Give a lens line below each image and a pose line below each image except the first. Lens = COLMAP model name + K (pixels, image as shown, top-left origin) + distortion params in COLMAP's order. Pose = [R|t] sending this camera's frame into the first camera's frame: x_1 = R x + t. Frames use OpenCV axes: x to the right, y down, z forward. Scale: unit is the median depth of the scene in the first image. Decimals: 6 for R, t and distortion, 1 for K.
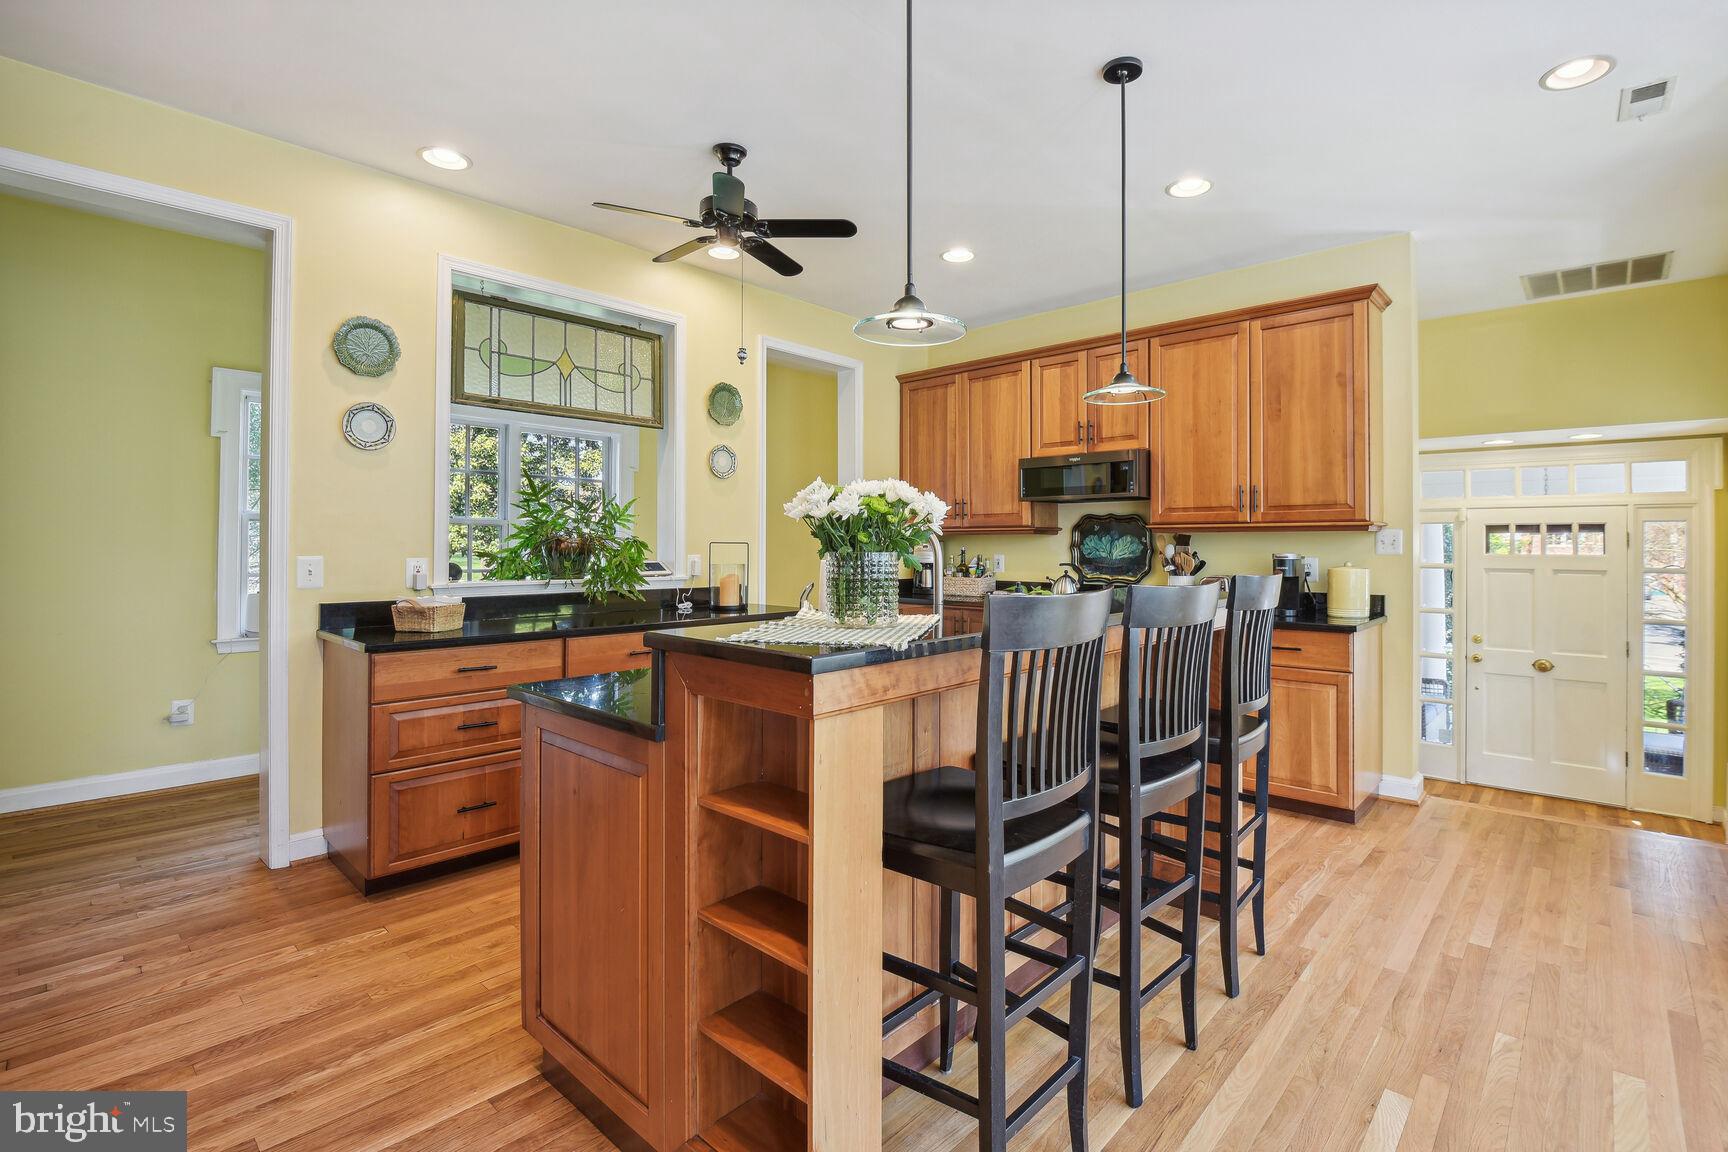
lens RADIAL K [[805.5, 0, 880.2], [0, 805.5, 524.1], [0, 0, 1]] dist [-0.002604, -0.000411]
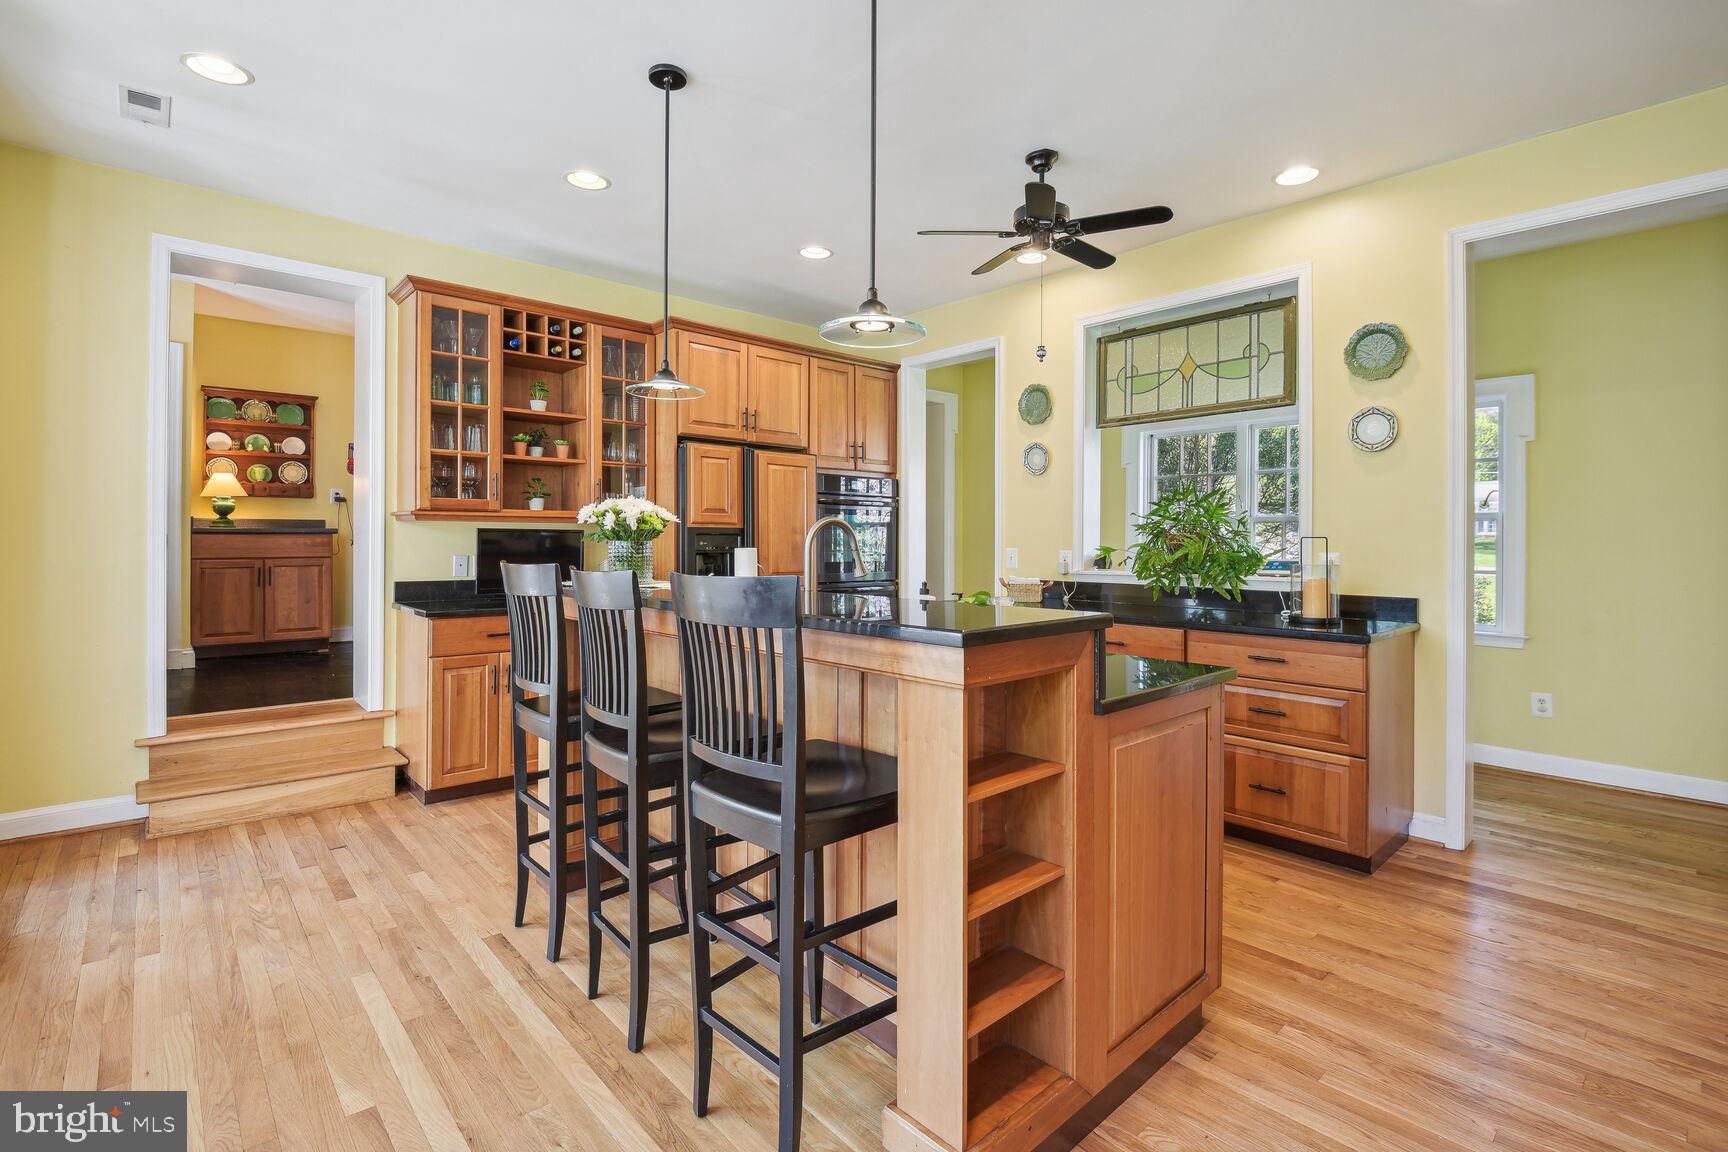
lens RADIAL K [[800.4, 0, 879.1], [0, 800.4, 550.1], [0, 0, 1]] dist [0.000363, -0.013167]
pose [[-0.085924, 0.004938, -0.996289, 0.634796], [0.024526, 0.999695, 0.002840, 0.024552], [0.996000, -0.024191, -0.086019, 0.639557]]
